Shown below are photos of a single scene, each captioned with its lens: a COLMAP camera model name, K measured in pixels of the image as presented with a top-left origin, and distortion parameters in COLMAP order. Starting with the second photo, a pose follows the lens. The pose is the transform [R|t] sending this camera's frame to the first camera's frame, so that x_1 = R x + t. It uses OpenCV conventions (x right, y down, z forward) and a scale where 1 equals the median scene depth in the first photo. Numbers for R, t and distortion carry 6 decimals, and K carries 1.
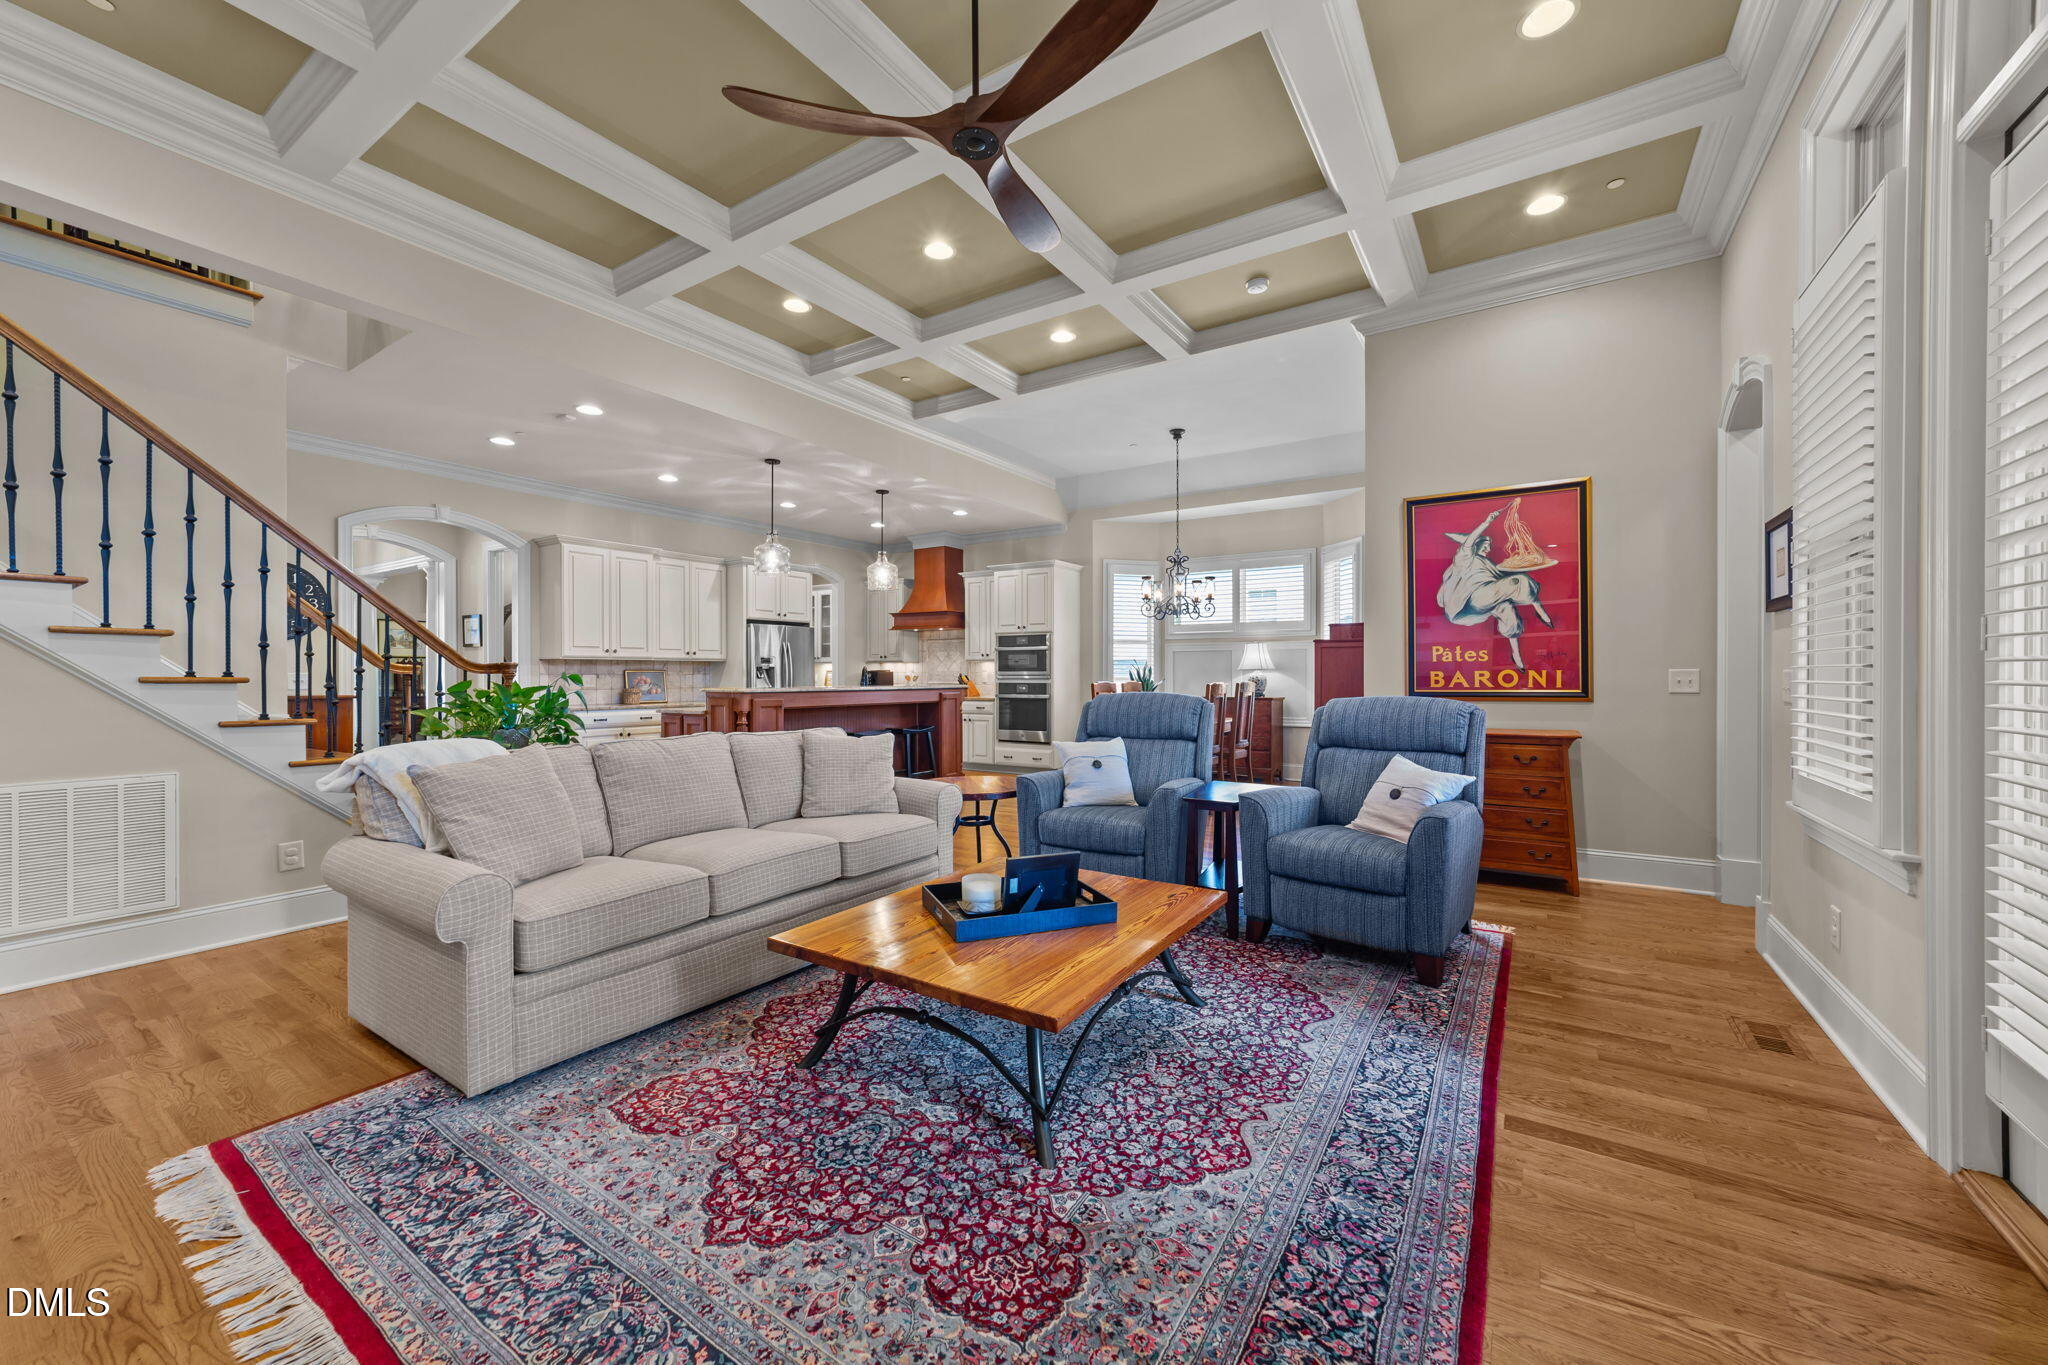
lens RADIAL K [[787.4, 0, 1024.7], [0, 787.4, 678.5], [0, 0, 1]] dist [-0.013120, 0.006197]
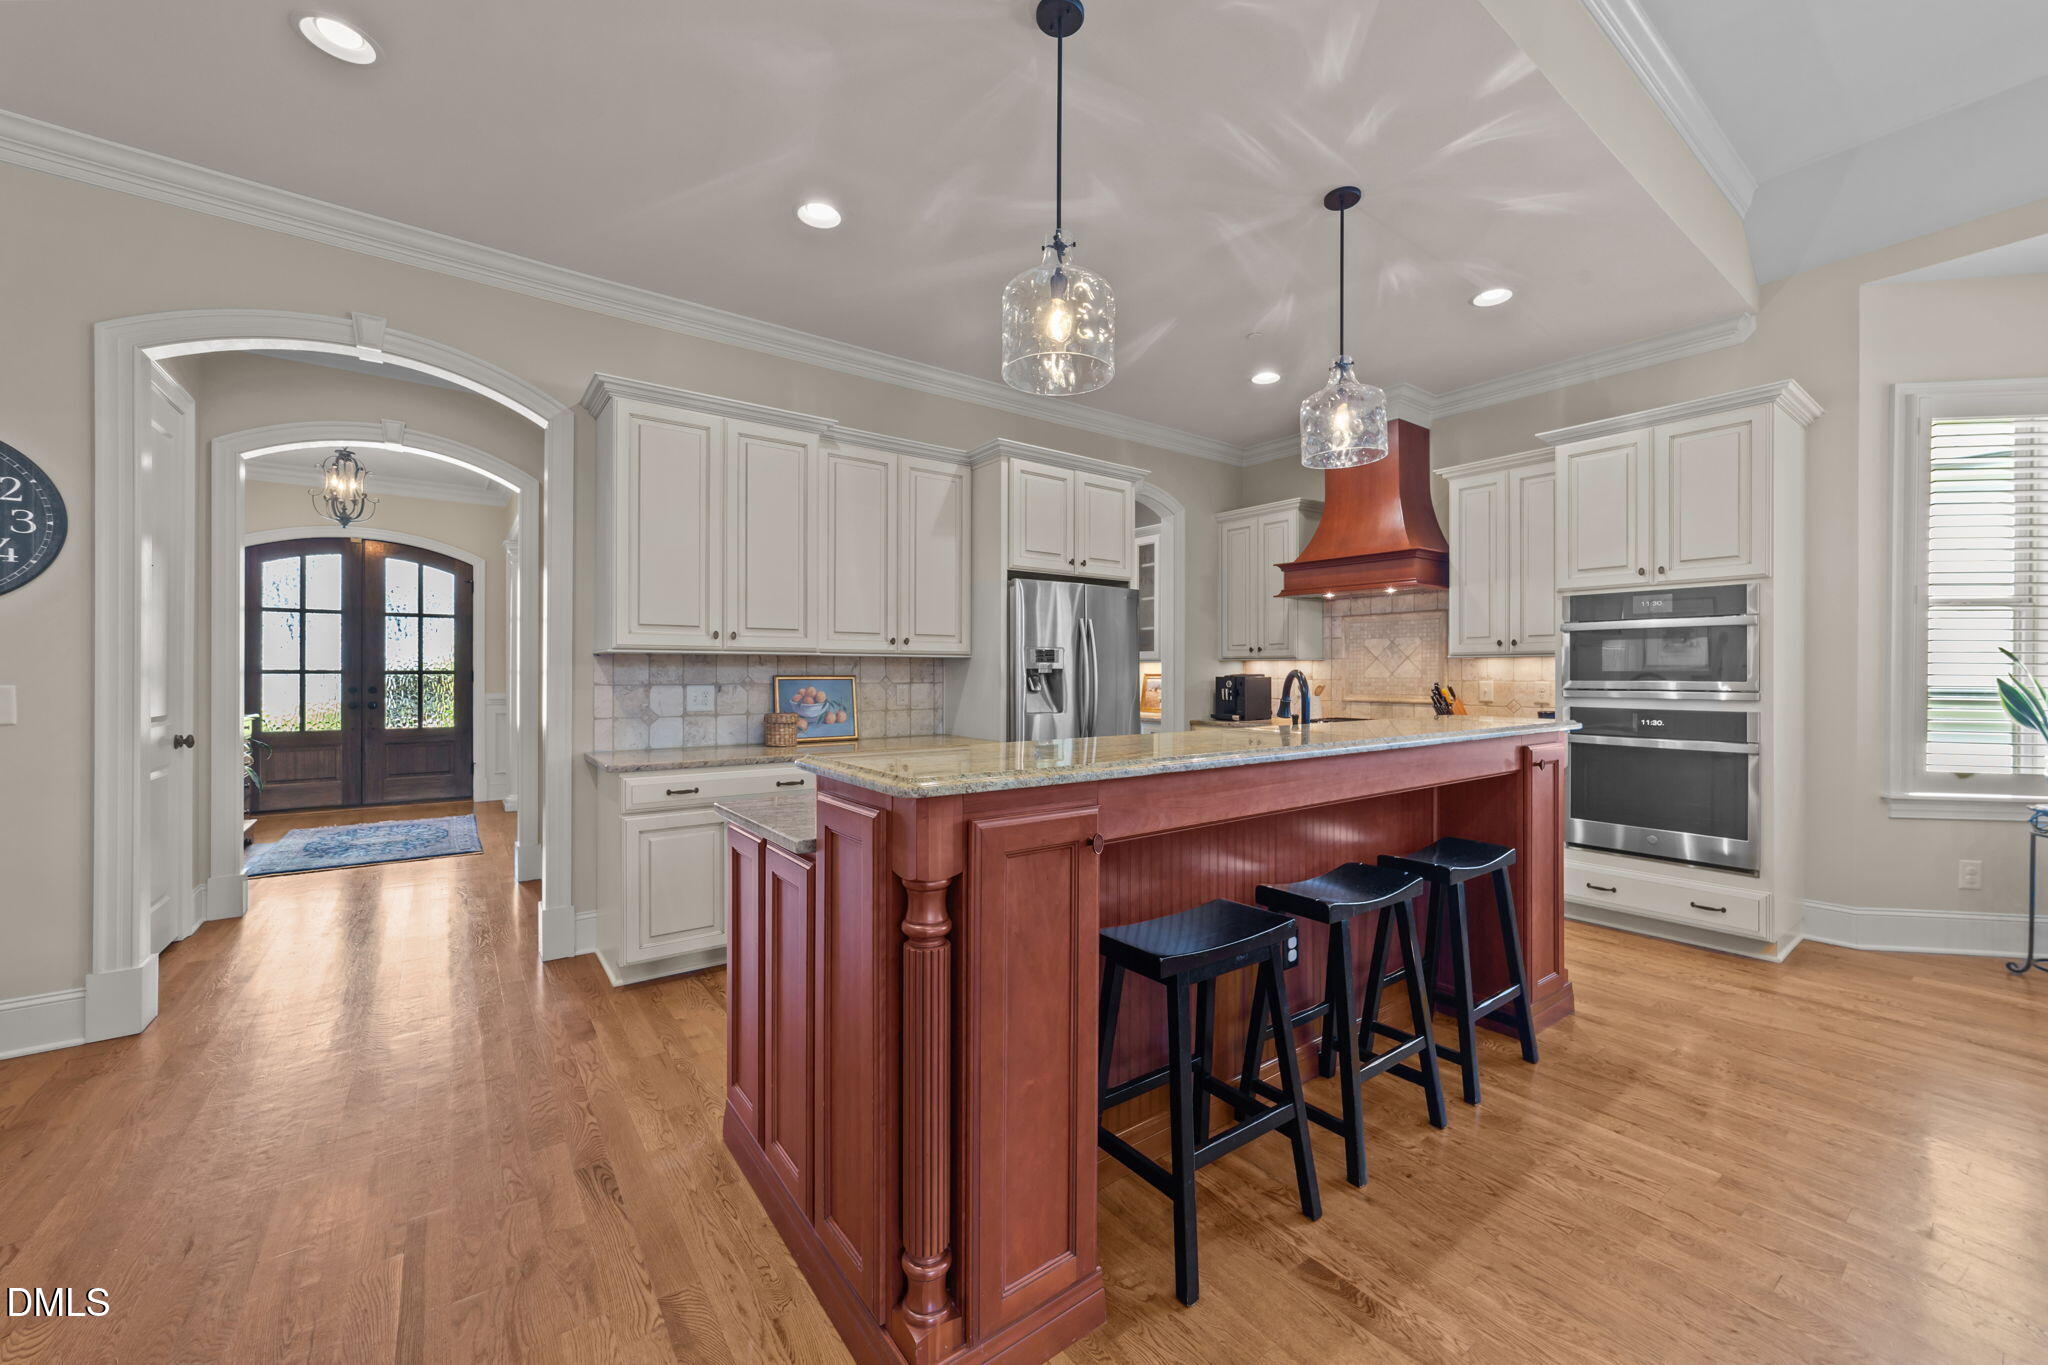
lens RADIAL K [[787.4, 0, 1027.3], [0, 787.4, 670.4], [0, 0, 1]] dist [-0.013120, 0.006197]
pose [[0.938769, 0.002117, -0.344540, -0.173382], [-0.005005, 0.999959, -0.007491, -0.010246], [0.344510, 0.008757, 0.938742, 0.542686]]
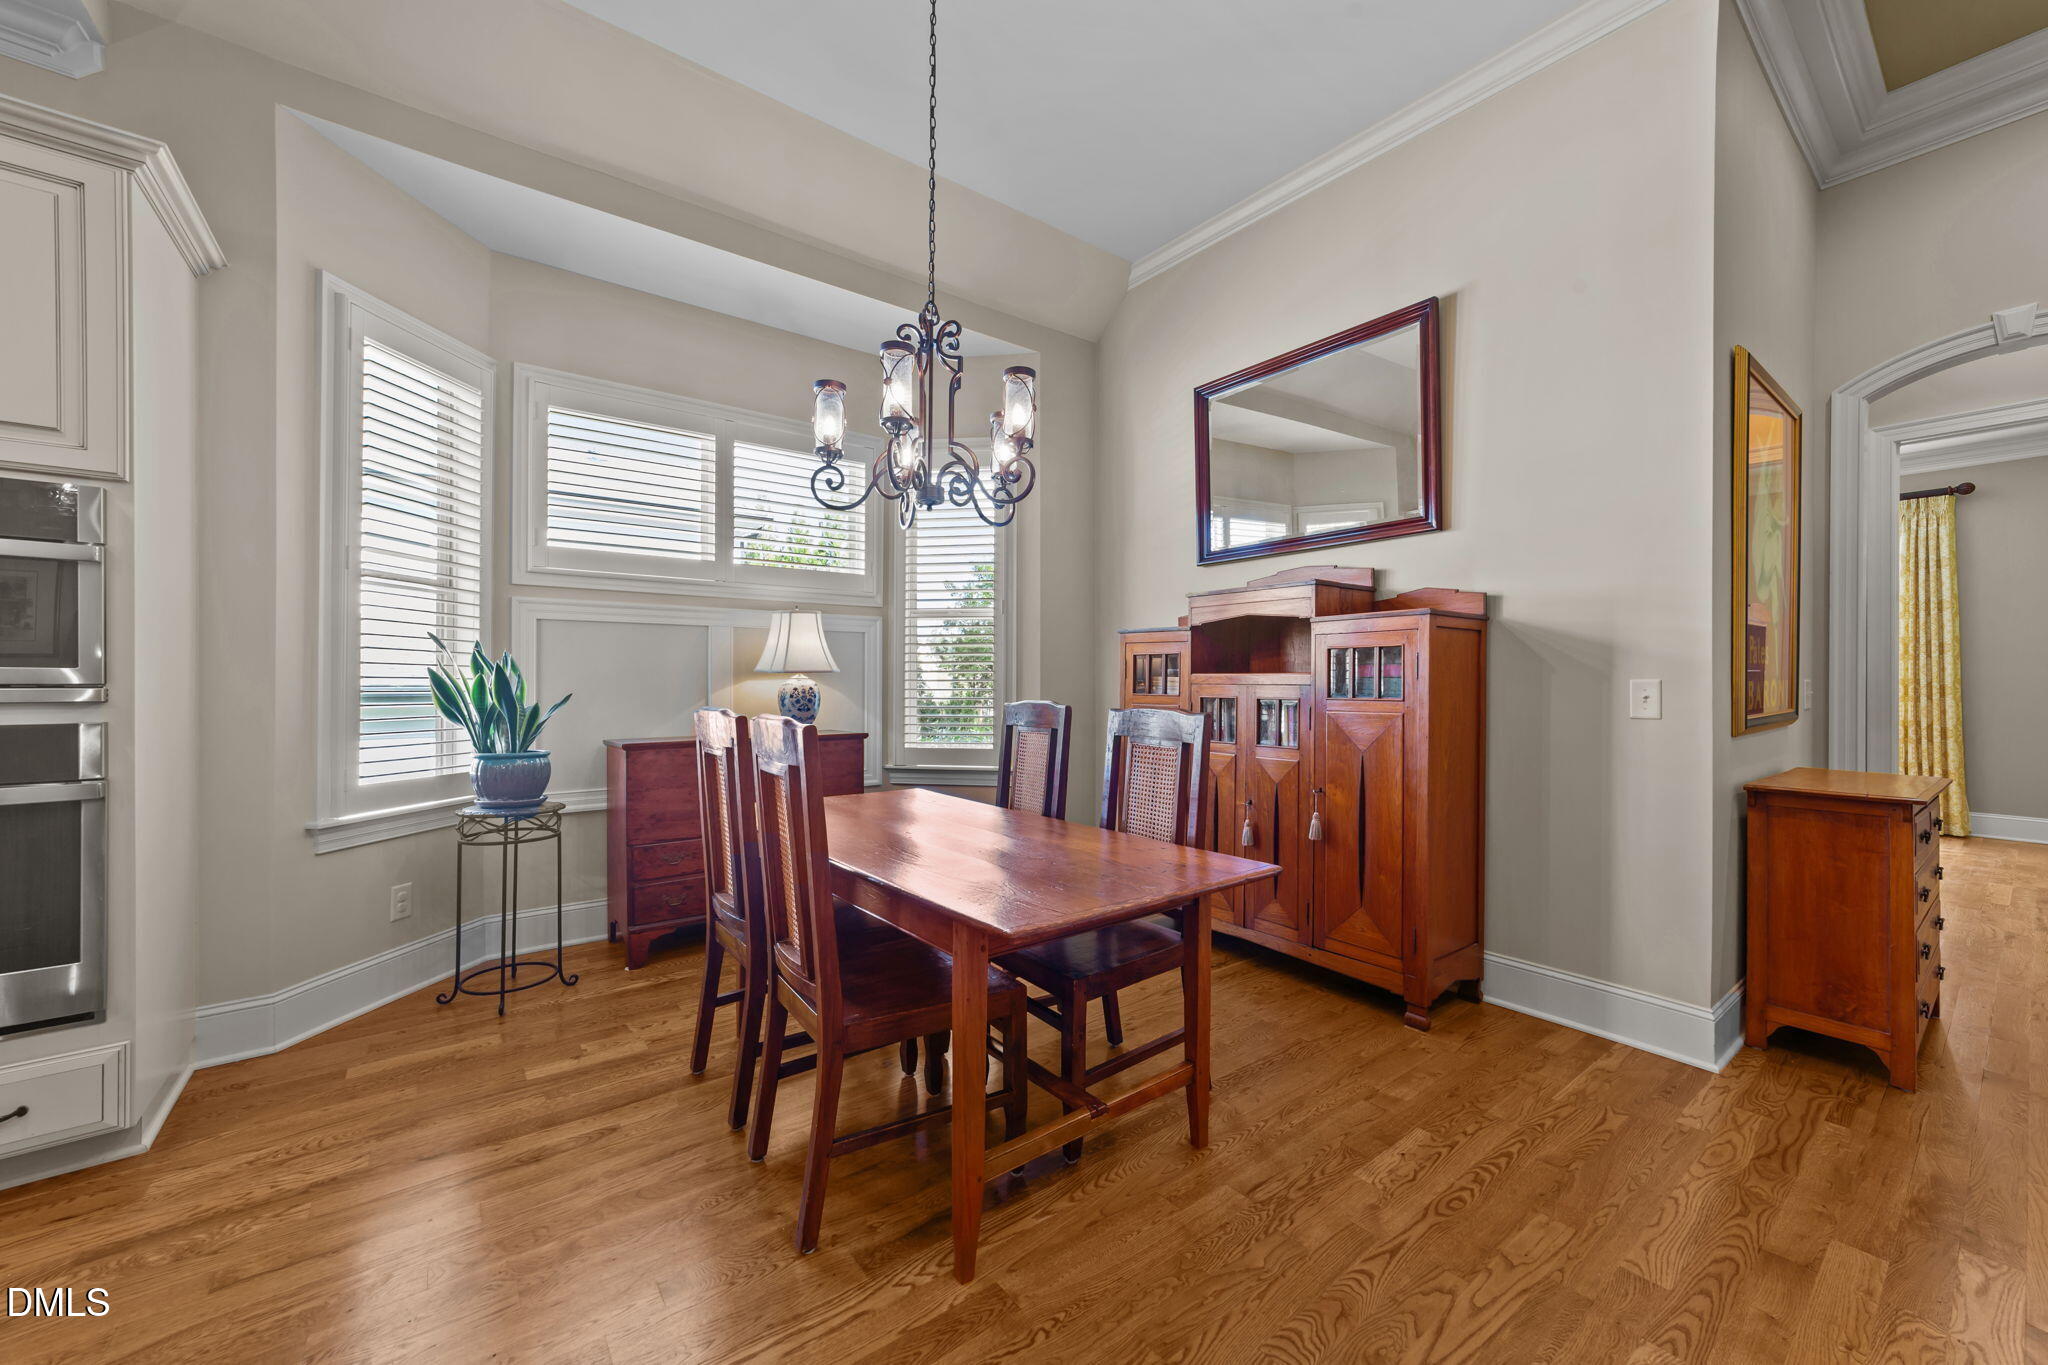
lens RADIAL K [[787.4, 0, 1034.0], [0, 787.4, 684.9], [0, 0, 1]] dist [-0.013120, 0.006197]
pose [[0.329369, -0.002441, 0.944198, -0.083561], [0.002980, 0.999994, 0.001546, -0.004073], [-0.944197, 0.002305, 0.329374, 0.723359]]
